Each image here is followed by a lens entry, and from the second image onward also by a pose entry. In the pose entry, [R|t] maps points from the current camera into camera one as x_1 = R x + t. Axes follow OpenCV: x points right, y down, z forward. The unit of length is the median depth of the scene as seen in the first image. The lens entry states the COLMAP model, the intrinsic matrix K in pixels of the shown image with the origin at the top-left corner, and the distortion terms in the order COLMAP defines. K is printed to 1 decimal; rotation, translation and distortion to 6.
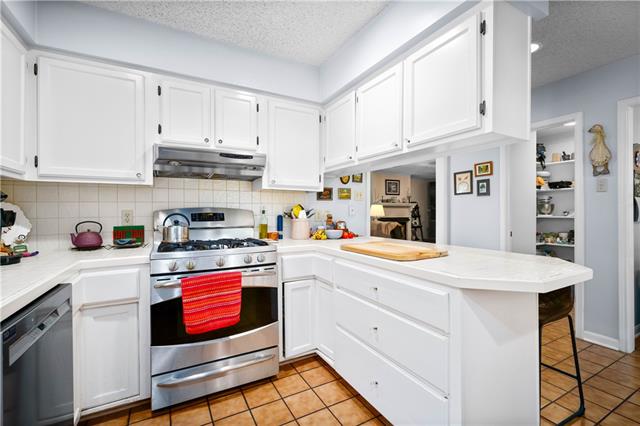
lens RADIAL K [[282.7, 0, 319.1], [0, 282.7, 213.4], [0, 0, 1]] dist [-0.003841, -0.000079]
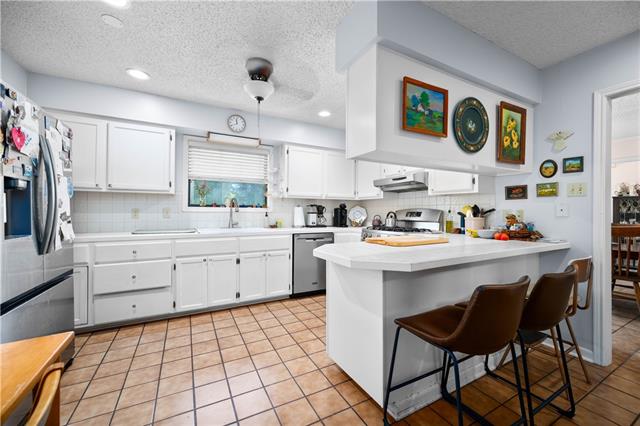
lens RADIAL K [[256.4, 0, 319.9], [0, 256.4, 209.6], [0, 0, 1]] dist [-0.000966, 0.001328]
pose [[-0.011692, -0.001893, -0.999930, 1.275713], [-0.008043, 0.999966, -0.001799, -0.008885], [0.999899, 0.008021, -0.011706, 0.541247]]
